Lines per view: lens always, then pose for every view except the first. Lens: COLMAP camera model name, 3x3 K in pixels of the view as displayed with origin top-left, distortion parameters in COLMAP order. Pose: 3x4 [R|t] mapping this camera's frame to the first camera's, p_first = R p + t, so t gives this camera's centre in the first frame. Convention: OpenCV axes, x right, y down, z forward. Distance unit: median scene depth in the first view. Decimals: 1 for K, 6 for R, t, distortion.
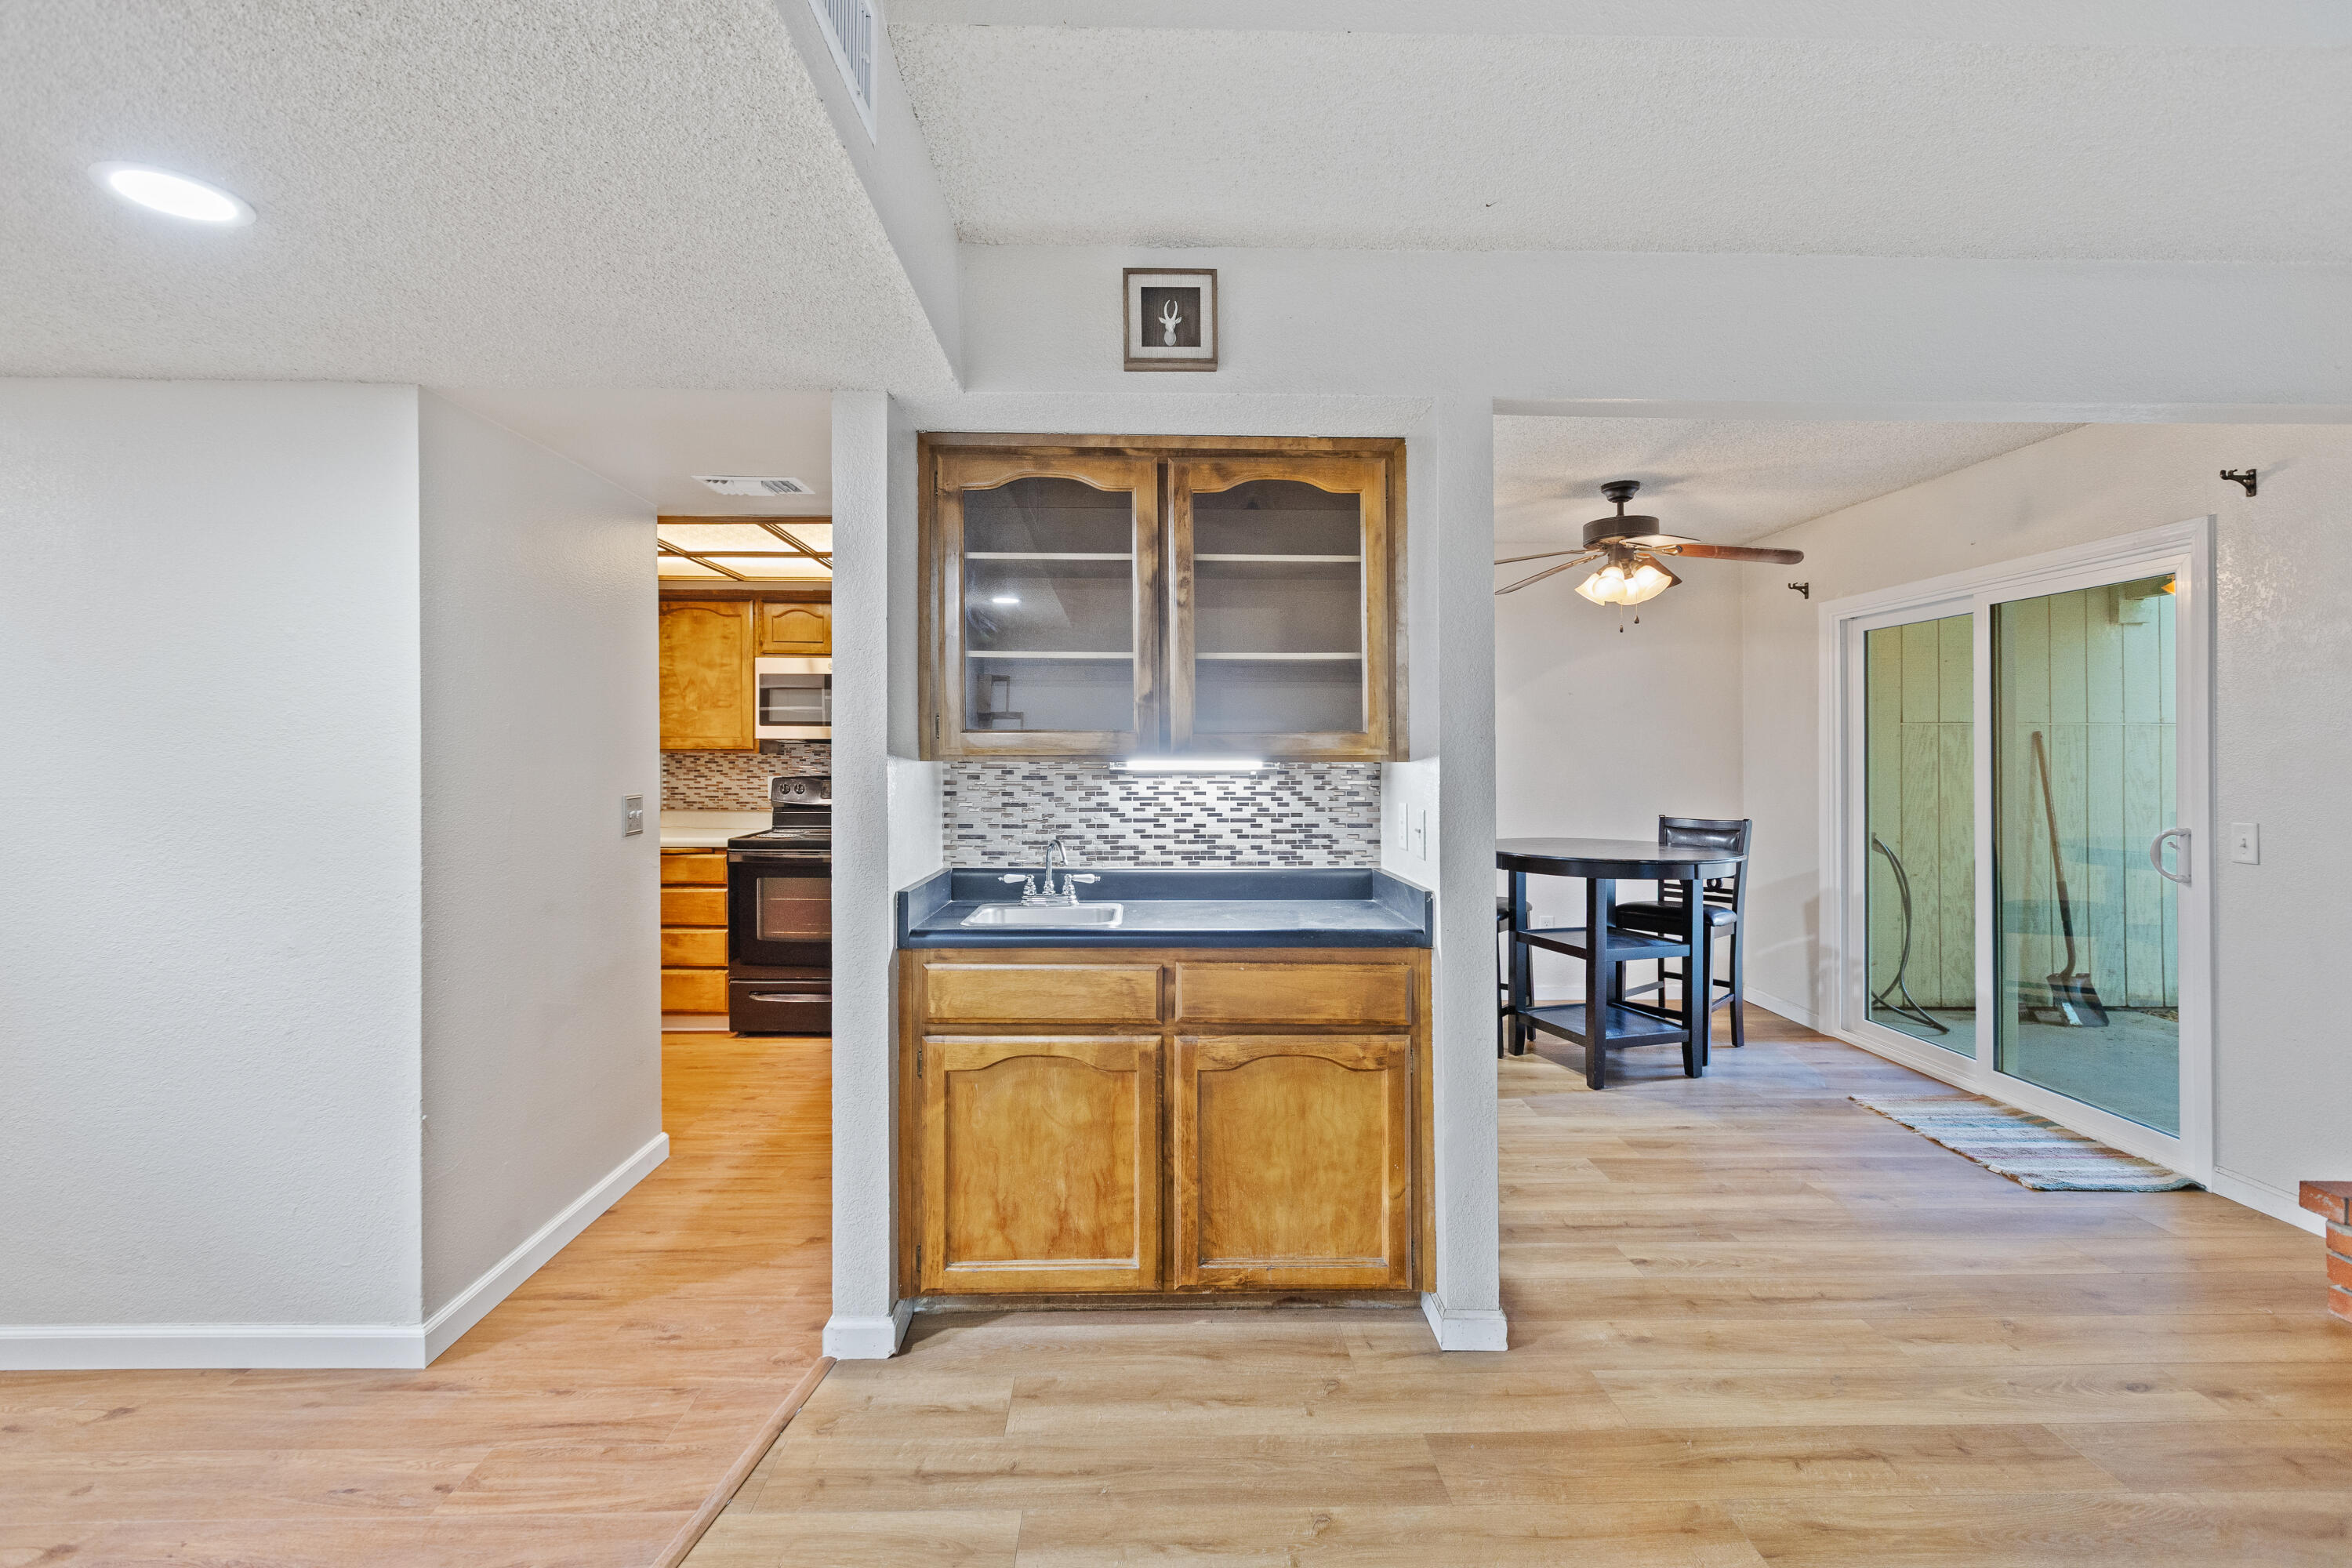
lens RADIAL K [[1056.4, 0, 1168.9], [0, 1056.4, 749.3], [0, 0, 1]] dist [0.000809, 0.000795]
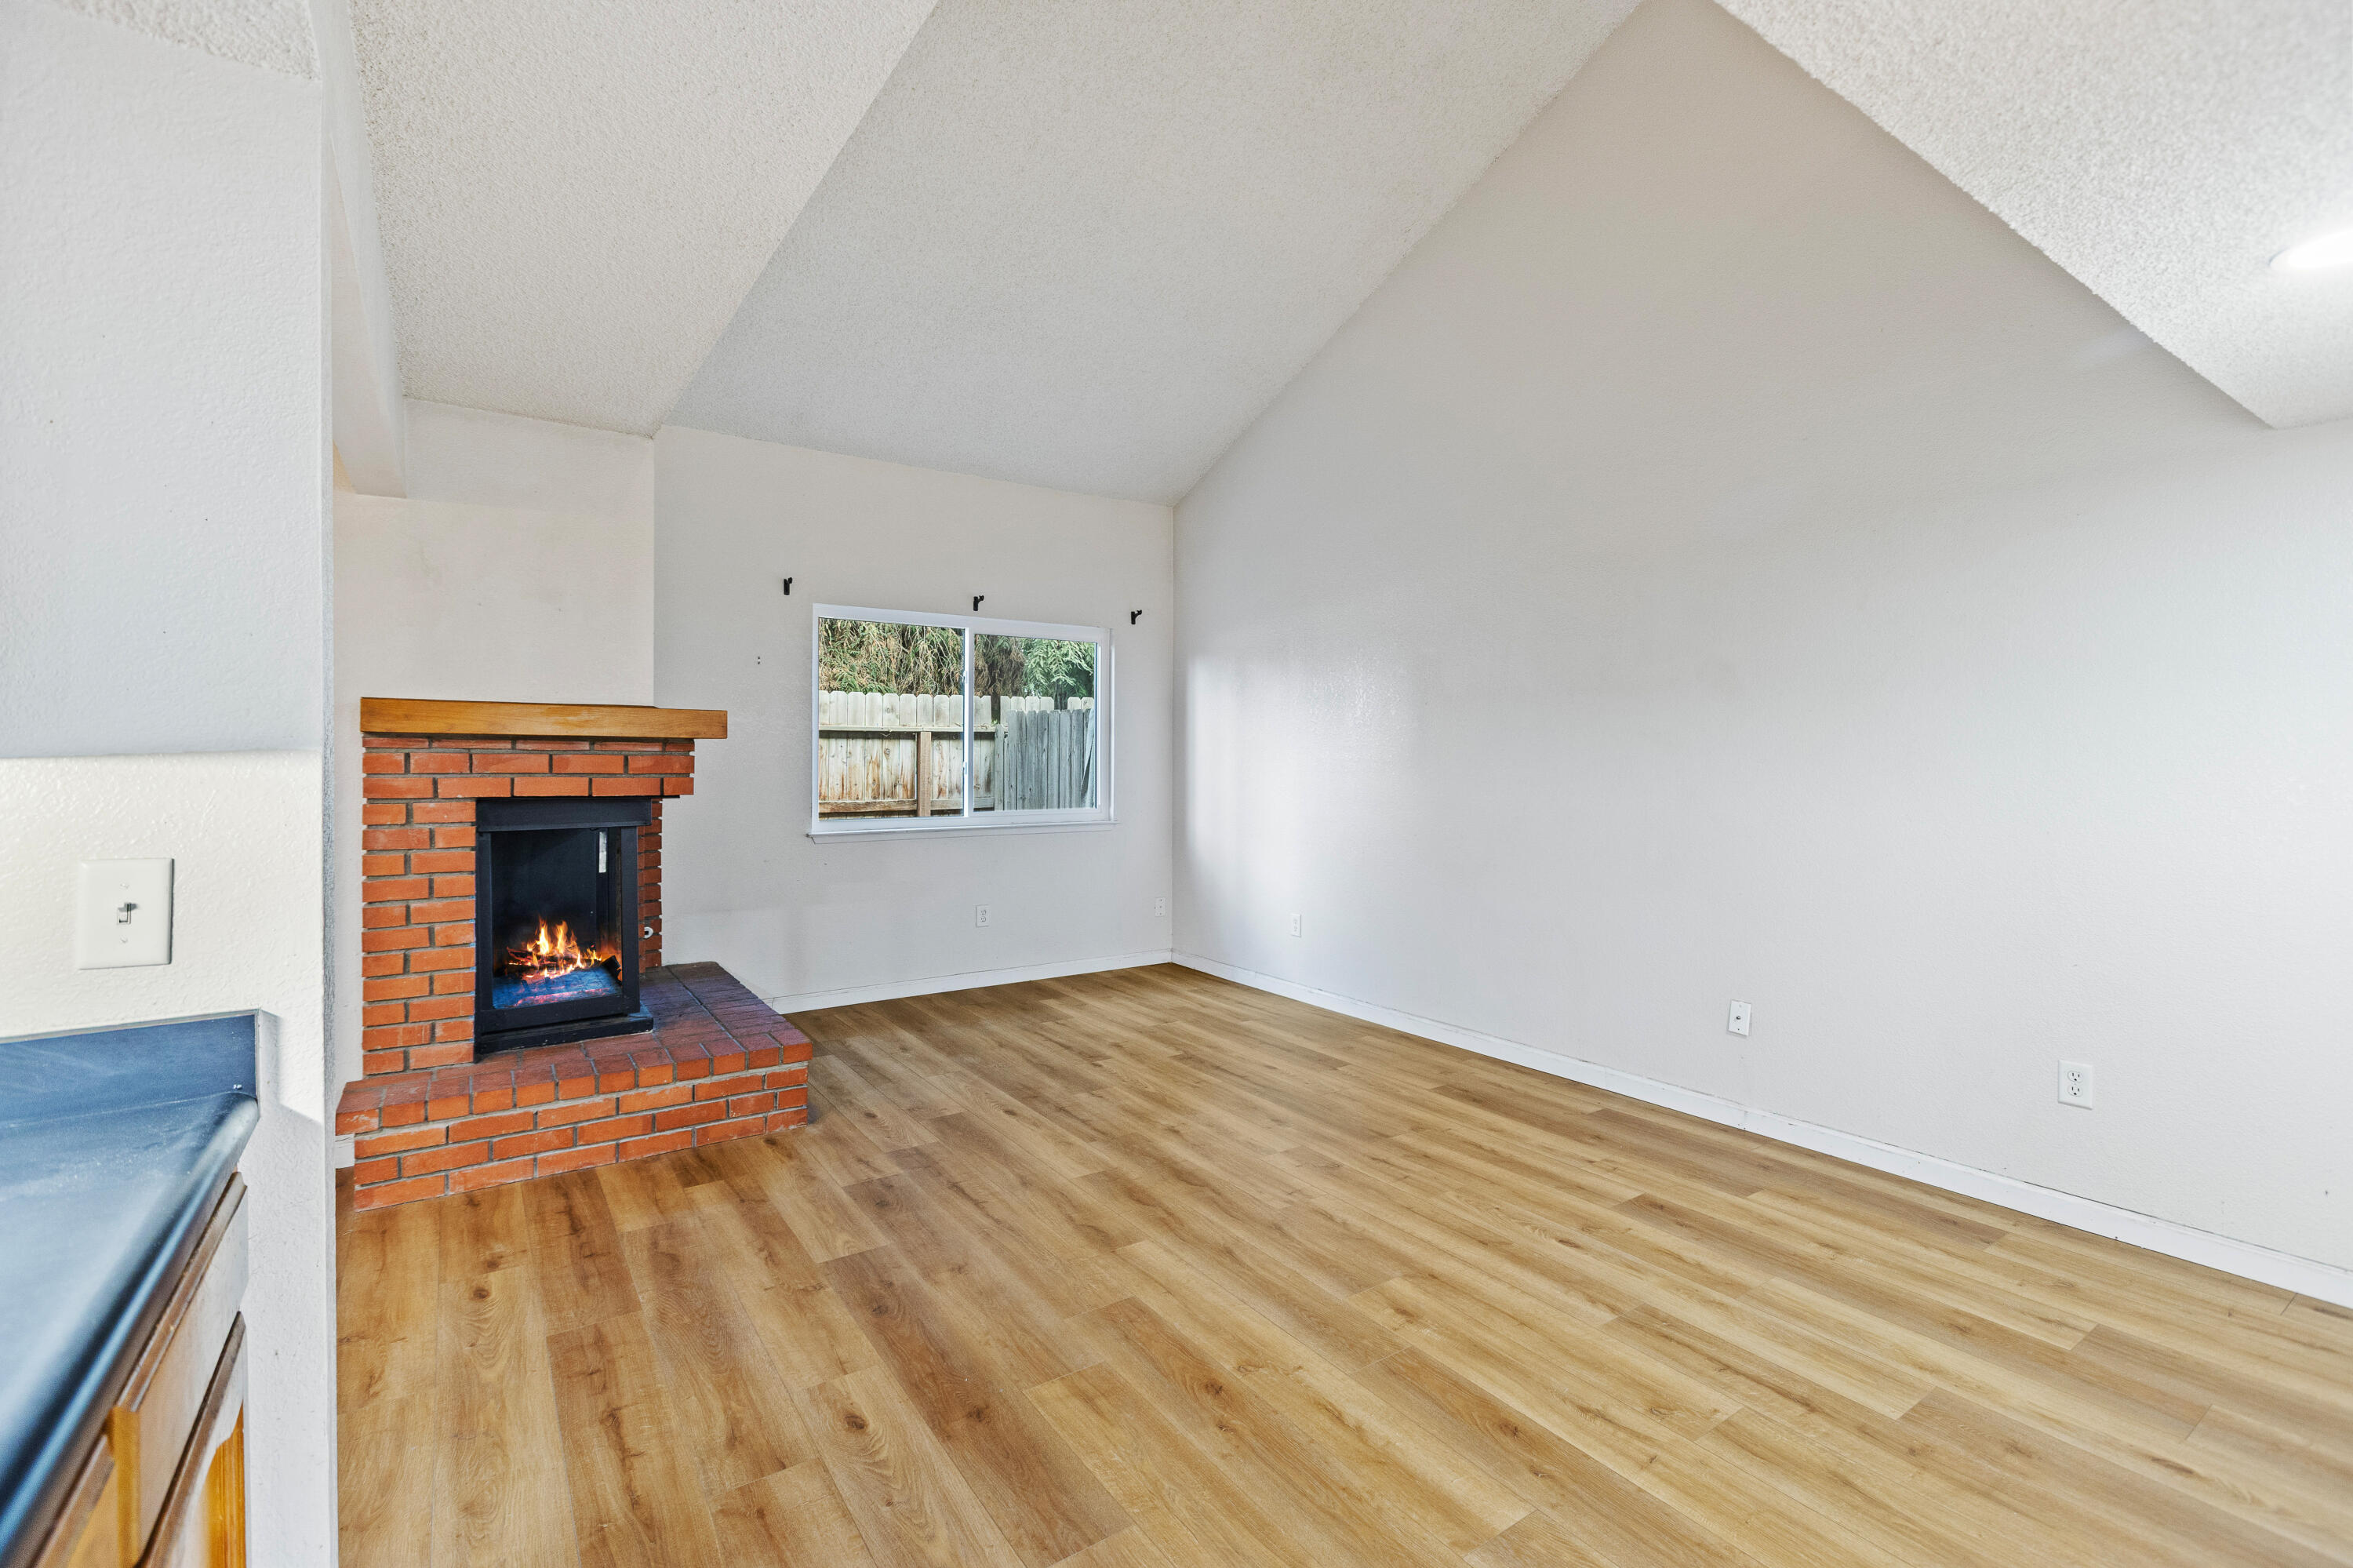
lens RADIAL K [[1056.9, 0, 1180.4], [0, 1056.9, 759.2], [0, 0, 1]] dist [0.000809, 0.000795]
pose [[-0.547167, -0.008542, 0.836980, -0.373469], [-0.007264, 0.999959, 0.005457, 0.006740], [-0.836992, -0.003094, -0.547206, 0.802943]]
